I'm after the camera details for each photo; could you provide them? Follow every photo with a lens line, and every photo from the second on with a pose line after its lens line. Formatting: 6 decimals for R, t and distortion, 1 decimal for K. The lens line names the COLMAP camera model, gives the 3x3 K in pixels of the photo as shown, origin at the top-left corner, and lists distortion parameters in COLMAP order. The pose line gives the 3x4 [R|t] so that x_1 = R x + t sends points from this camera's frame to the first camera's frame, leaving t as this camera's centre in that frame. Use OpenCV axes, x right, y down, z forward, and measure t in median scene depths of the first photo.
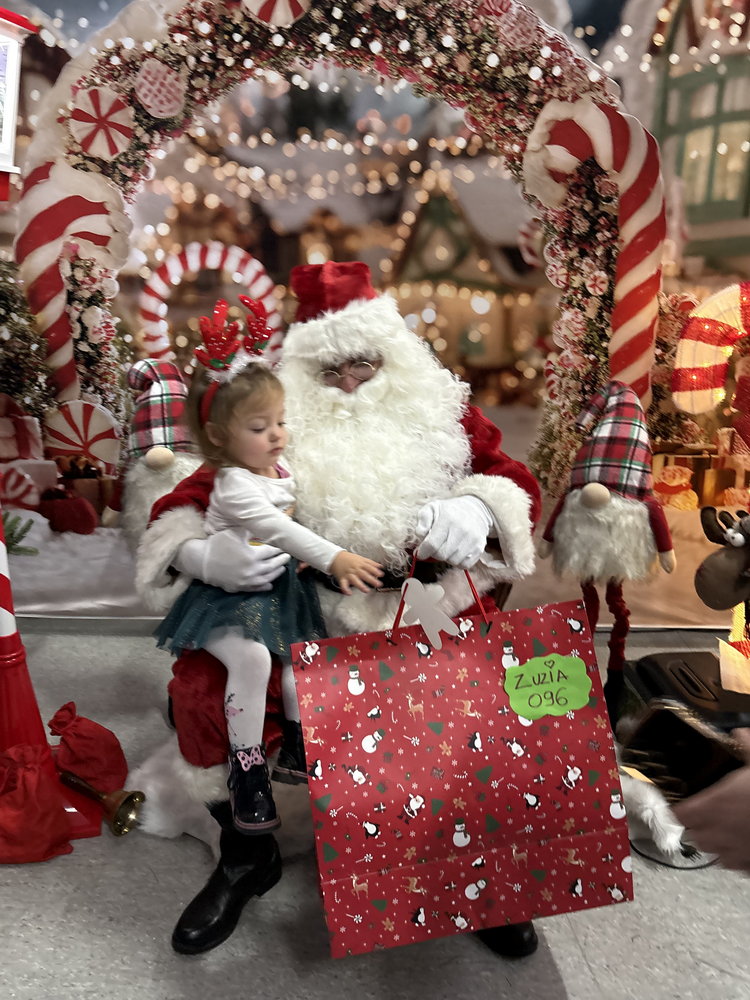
lens RADIAL K [[831.5, 0, 371.6], [0, 831.5, 506.1], [0, 0, 1]] dist [0.013708, -0.002548]
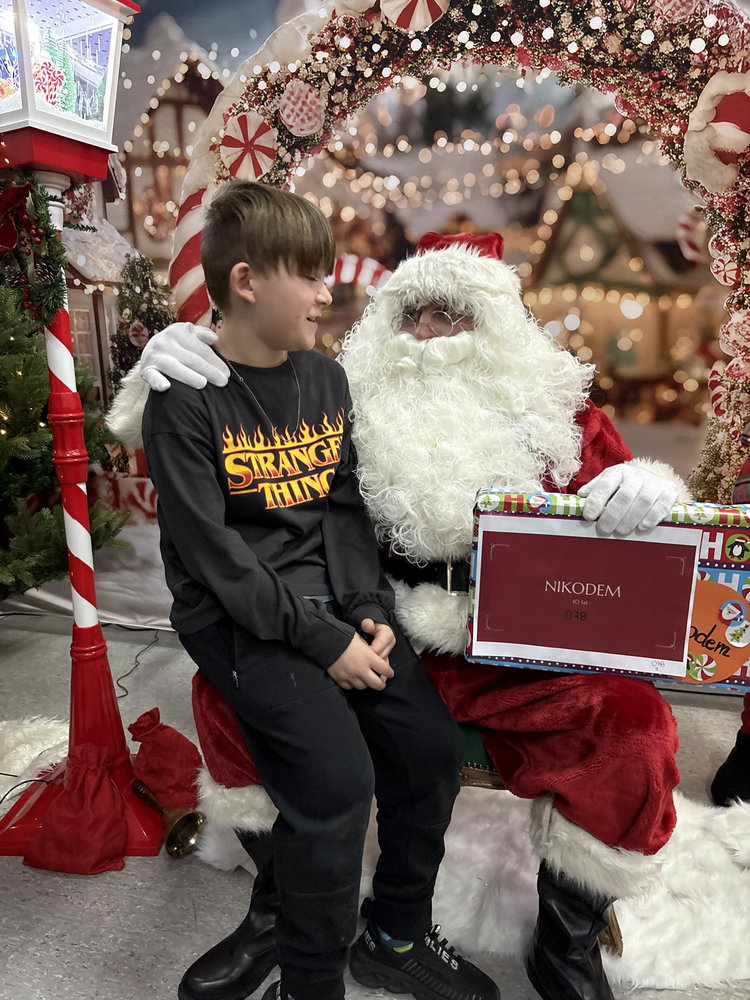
lens RADIAL K [[758.1, 0, 376.8], [0, 758.1, 508.2], [0, 0, 1]] dist [0.013817, -0.002077]
pose [[0.965943, 0.033239, -0.256612, 0.087536], [-0.057028, 0.994677, -0.085826, 0.058902], [0.252393, 0.097538, 0.962696, 0.176596]]
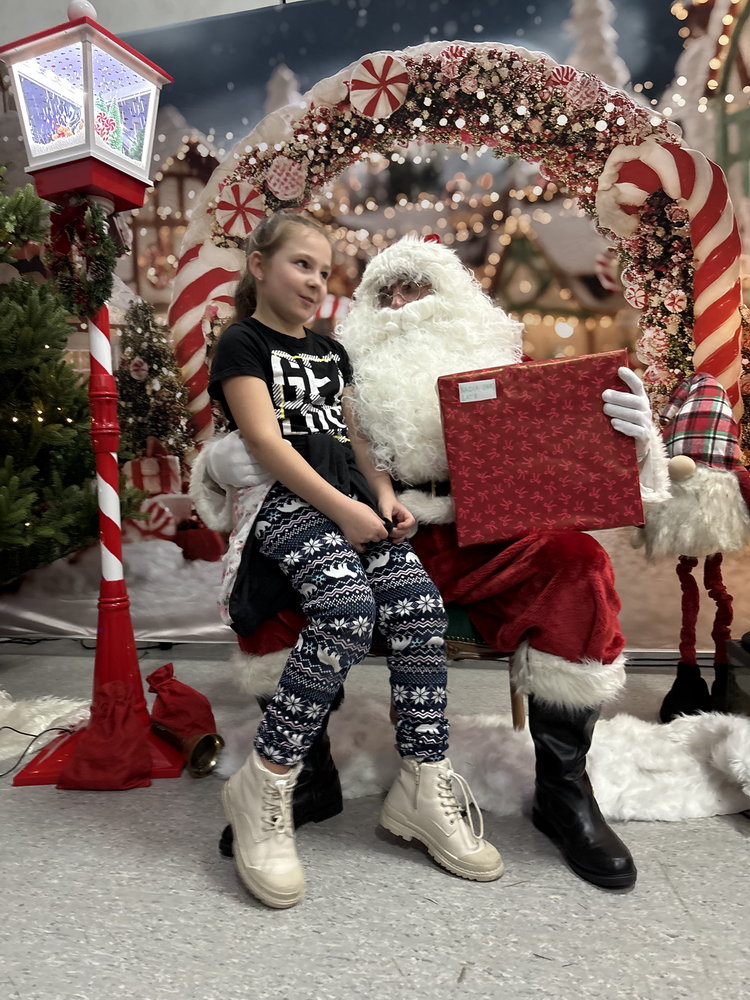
lens RADIAL K [[758.1, 0, 377.0], [0, 758.1, 509.4], [0, 0, 1]] dist [0.013817, -0.002077]
pose [[0.981937, -0.026612, -0.187326, 0.074247], [-0.018313, 0.972044, -0.234083, 0.232088], [0.188318, 0.233285, 0.953999, 0.070043]]
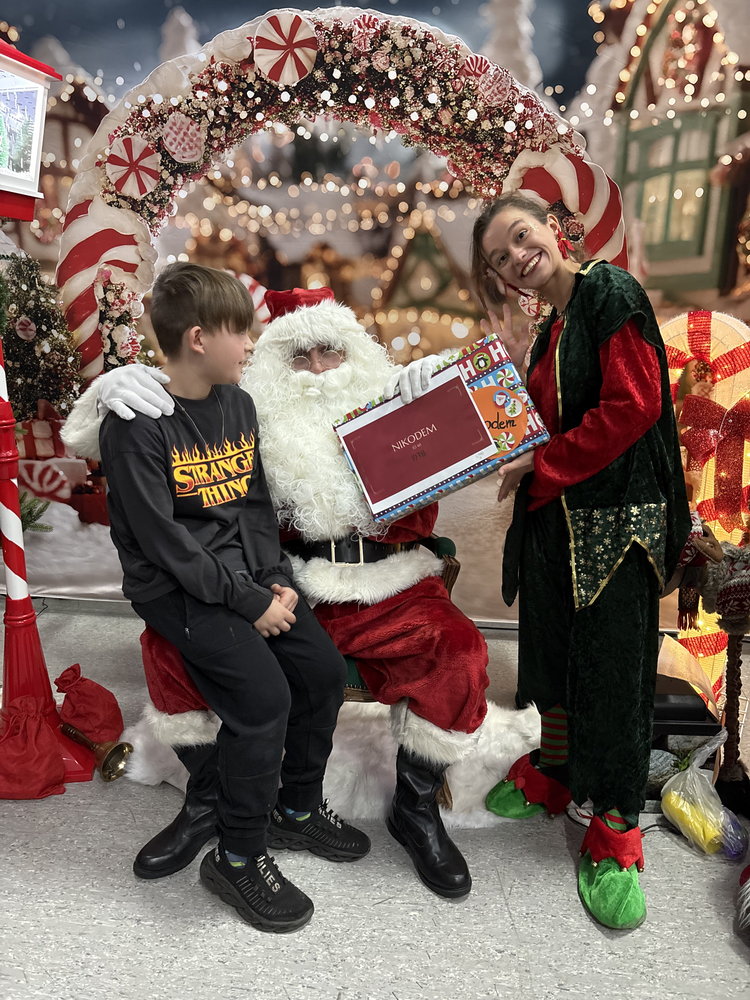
lens RADIAL K [[758.1, 0, 372.7], [0, 758.1, 506.8], [0, 0, 1]] dist [0.013817, -0.002077]
pose [[0.998287, 0.031225, -0.049477, 0.075204], [-0.033147, 0.998708, -0.038522, 0.041696], [0.048210, 0.040096, 0.998032, -0.018257]]
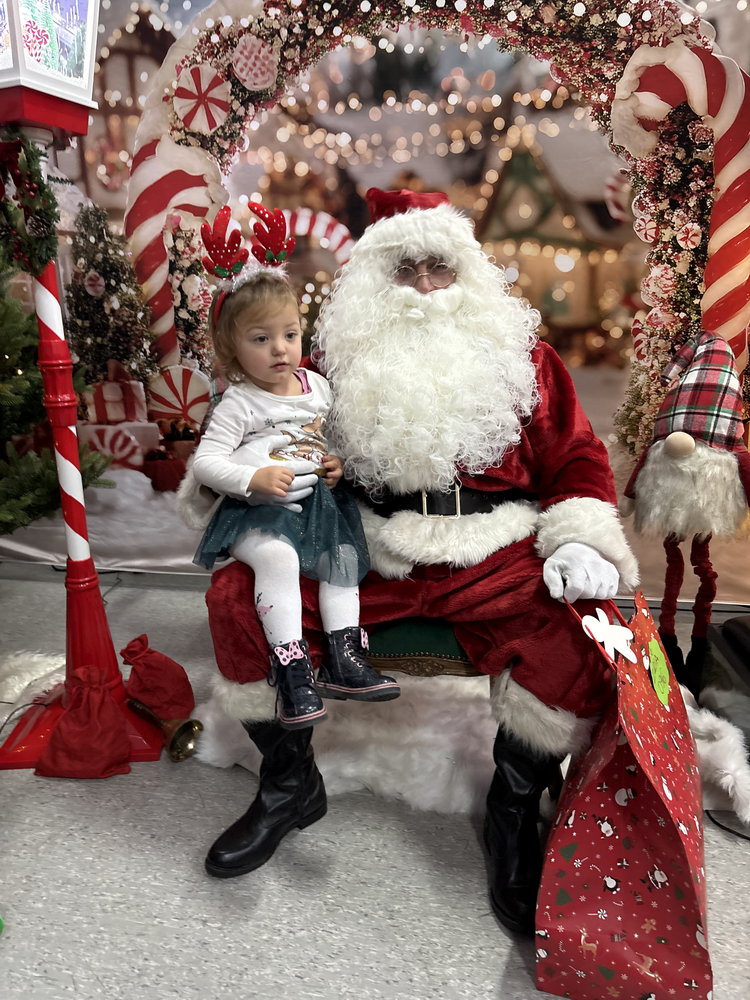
lens RADIAL K [[758.1, 0, 375.0], [0, 758.1, 507.1], [0, 0, 1]] dist [0.013817, -0.002077]
pose [[0.987822, 0.023783, -0.153760, 0.057023], [-0.028581, 0.999169, -0.029075, 0.083954], [0.152941, 0.033115, 0.987680, 0.090793]]
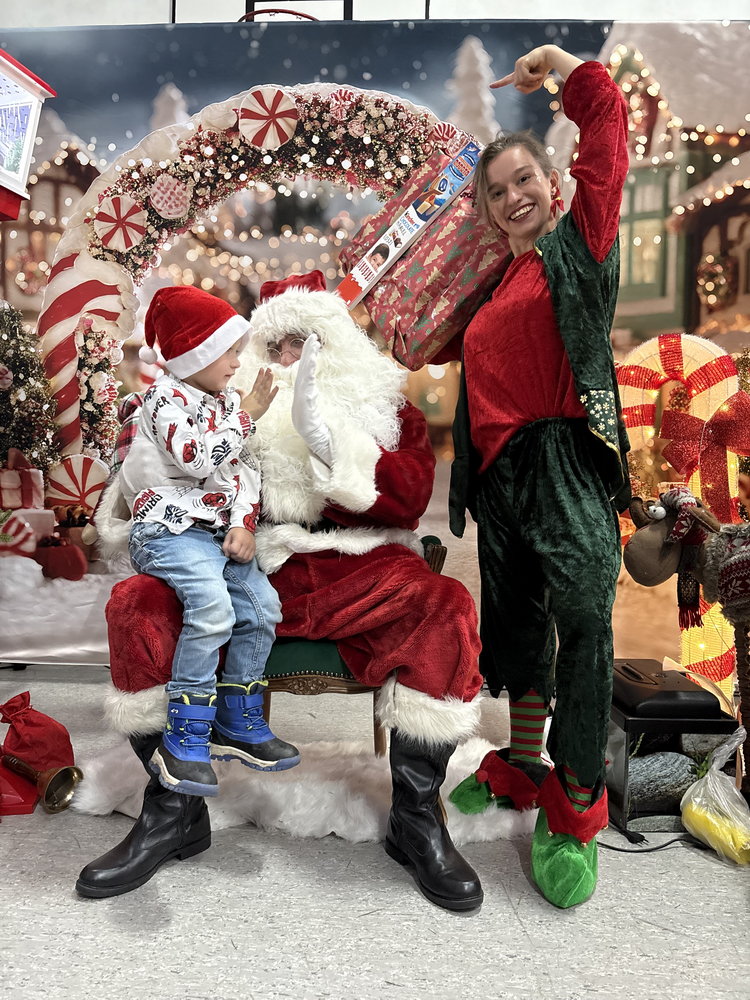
lens RADIAL K [[758.1, 0, 374.3], [0, 758.1, 510.1], [0, 0, 1]] dist [0.013817, -0.002077]
pose [[0.999690, 0.011217, -0.022211, 0.074107], [-0.016369, 0.968743, -0.247525, 0.212071], [0.018741, 0.247812, 0.968627, 0.041904]]
